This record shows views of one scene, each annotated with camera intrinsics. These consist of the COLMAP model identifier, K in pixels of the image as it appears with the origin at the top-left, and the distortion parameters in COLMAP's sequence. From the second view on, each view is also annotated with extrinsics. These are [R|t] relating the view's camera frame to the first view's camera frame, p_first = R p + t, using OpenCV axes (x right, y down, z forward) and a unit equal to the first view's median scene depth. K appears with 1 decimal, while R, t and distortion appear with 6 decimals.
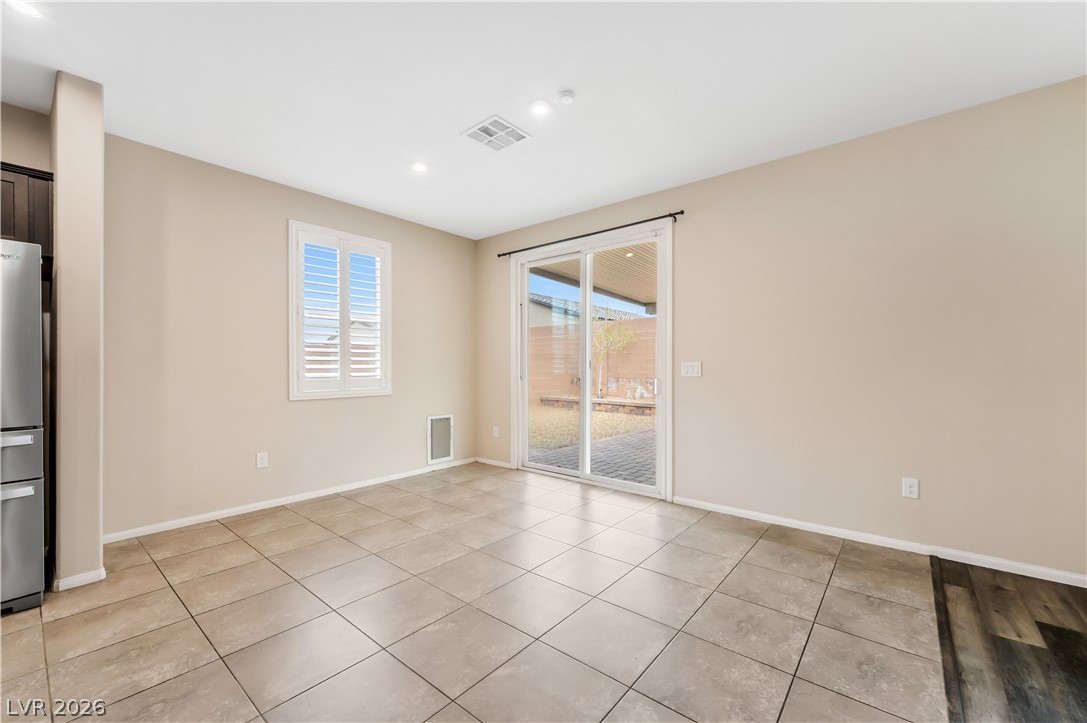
lens RADIAL K [[439.9, 0, 546.1], [0, 439.9, 368.3], [0, 0, 1]] dist [0.000101, -0.000034]
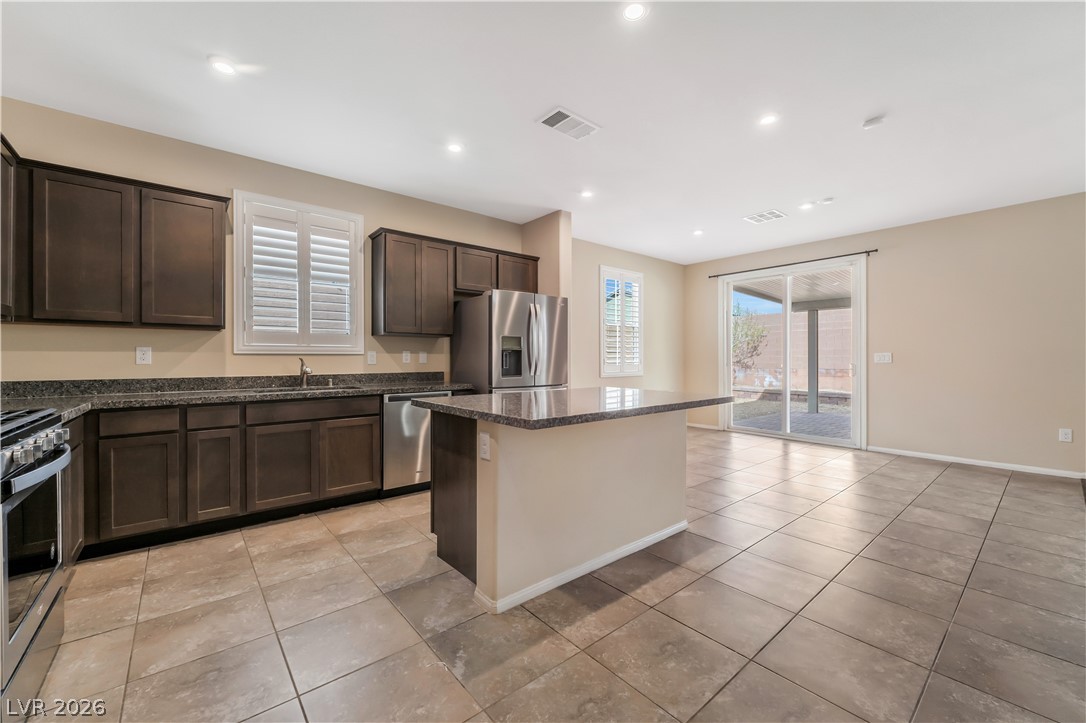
lens RADIAL K [[432.7, 0, 543.3], [0, 432.7, 358.2], [0, 0, 1]] dist [0.000164, -0.000147]
pose [[0.983369, 0.000206, -0.181621, -0.474513], [-0.000987, 0.999991, -0.004213, 0.009351], [0.181618, 0.004322, 0.983360, -0.561583]]
